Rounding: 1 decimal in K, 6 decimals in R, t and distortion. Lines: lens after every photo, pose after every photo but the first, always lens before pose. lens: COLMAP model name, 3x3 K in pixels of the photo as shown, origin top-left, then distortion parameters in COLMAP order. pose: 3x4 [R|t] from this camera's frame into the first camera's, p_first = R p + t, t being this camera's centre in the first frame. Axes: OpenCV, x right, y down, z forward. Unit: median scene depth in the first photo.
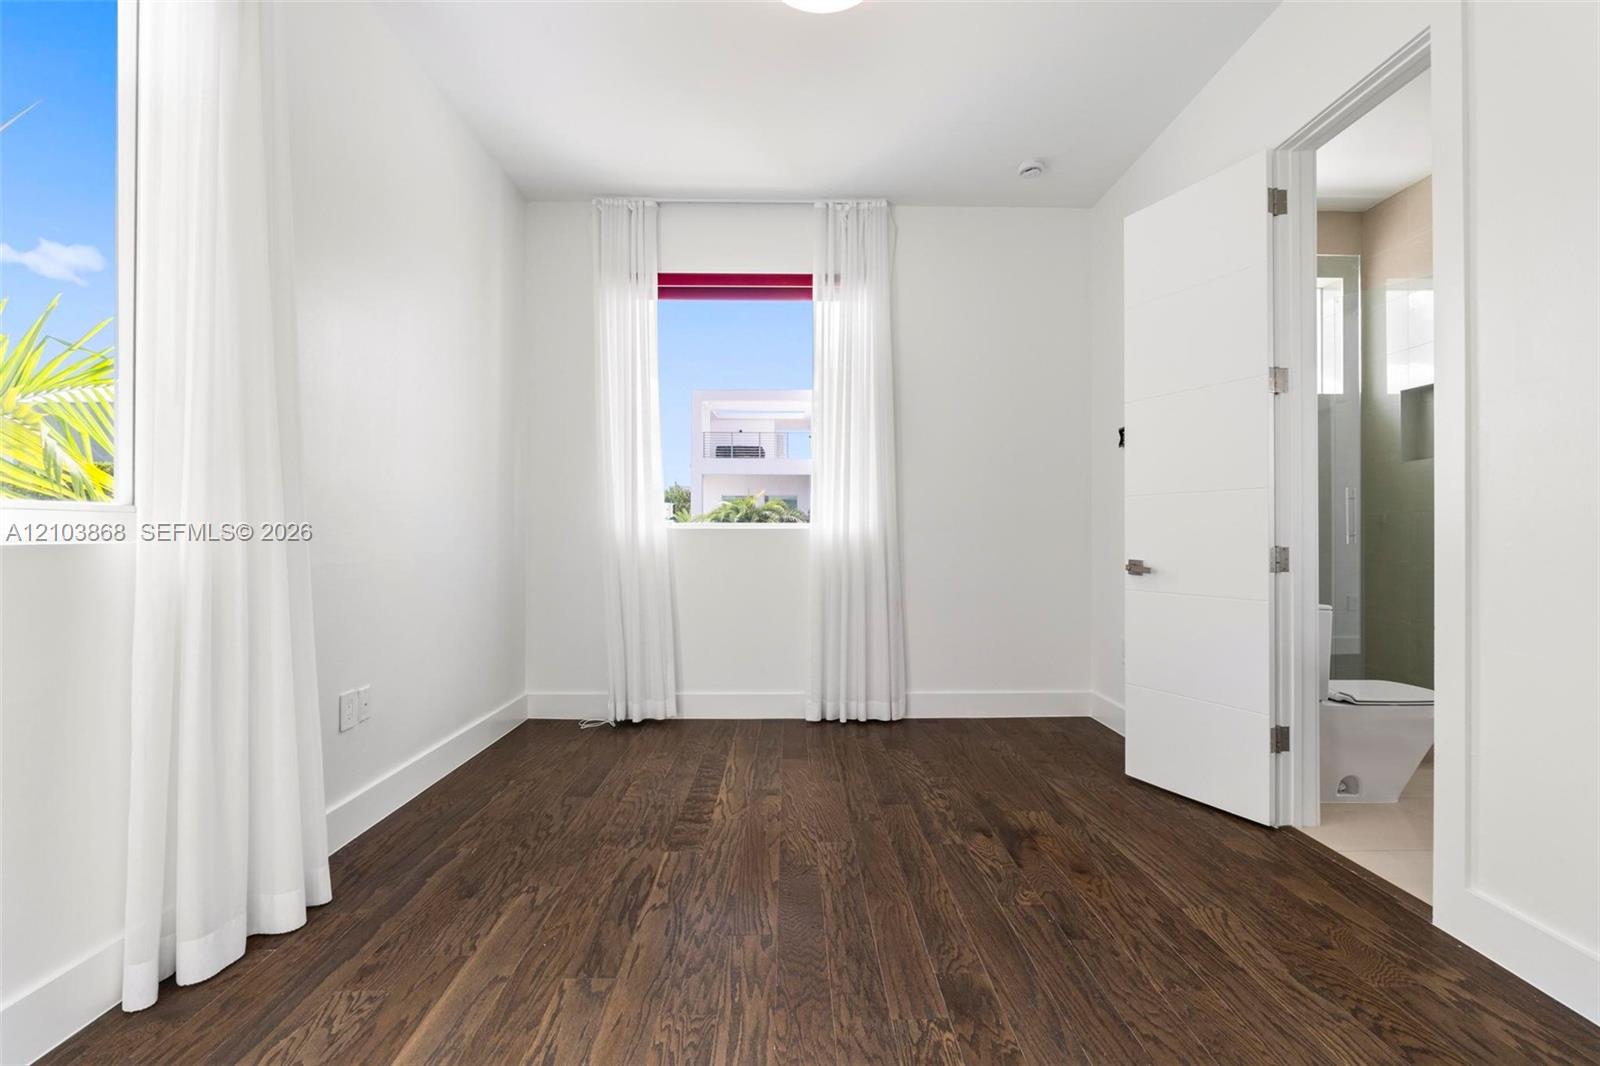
lens RADIAL K [[696.0, 0, 800.0], [0, 696.0, 533.0], [0, 0, 1]] dist [-0.007330, 0.000299]
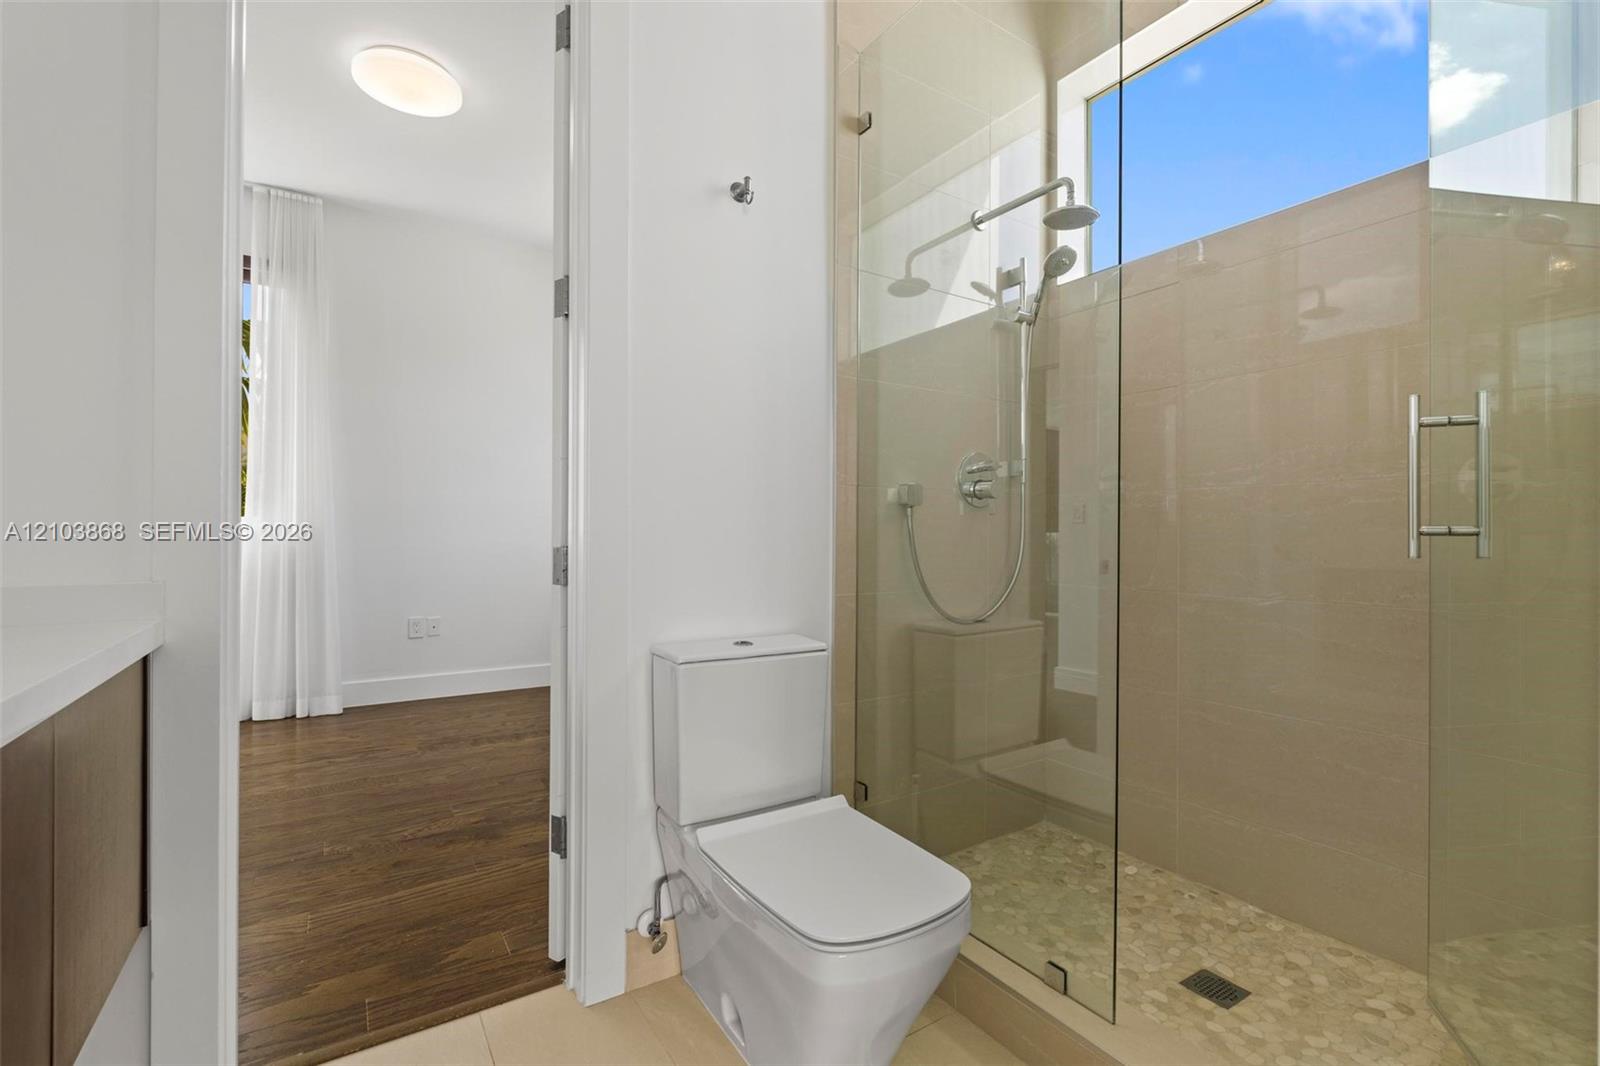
lens RADIAL K [[696.0, 0, 800.0], [0, 696.0, 533.0], [0, 0, 1]] dist [-0.007330, 0.000299]
pose [[0.542686, -0.000301, -0.839936, 1.509854], [-0.002190, 0.999996, -0.001774, 0.013179], [0.839933, 0.002802, 0.542683, 0.919729]]
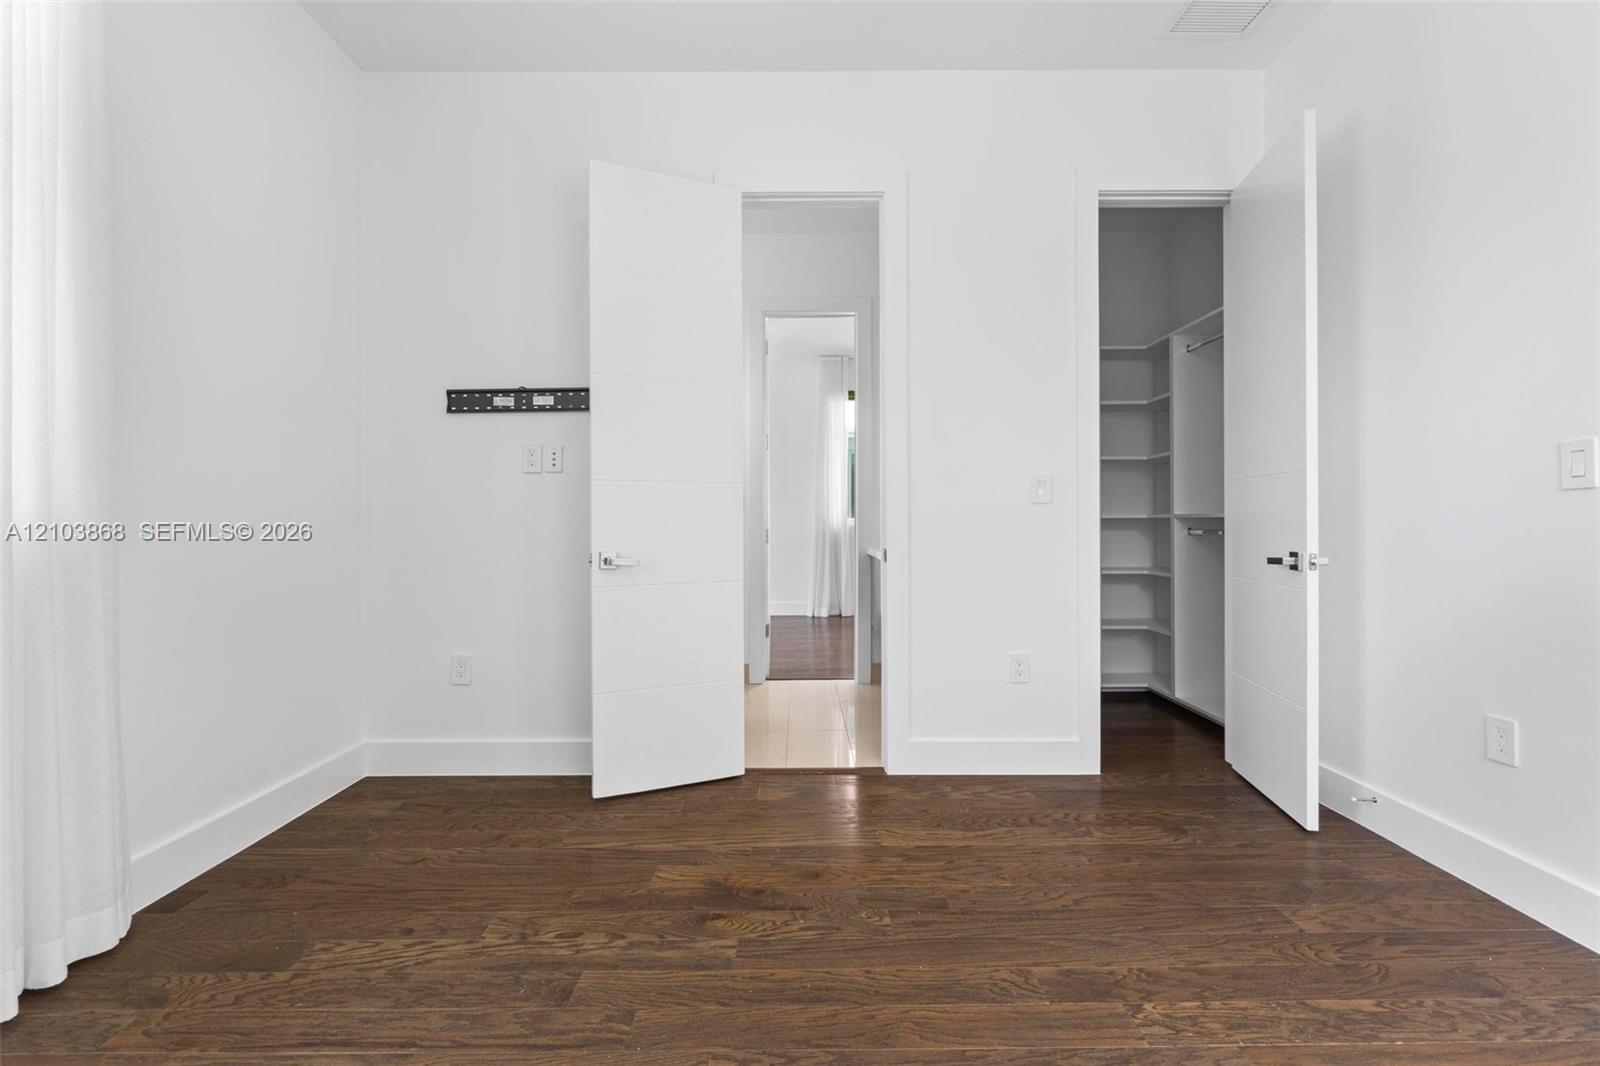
lens RADIAL K [[696.0, 0, 800.0], [0, 696.0, 533.0], [0, 0, 1]] dist [-0.007330, 0.000299]
pose [[0.009388, -0.012121, 0.999882, -0.530170], [-0.001164, 0.999926, 0.012132, 0.004988], [-0.999955, -0.001278, 0.009373, 0.985022]]
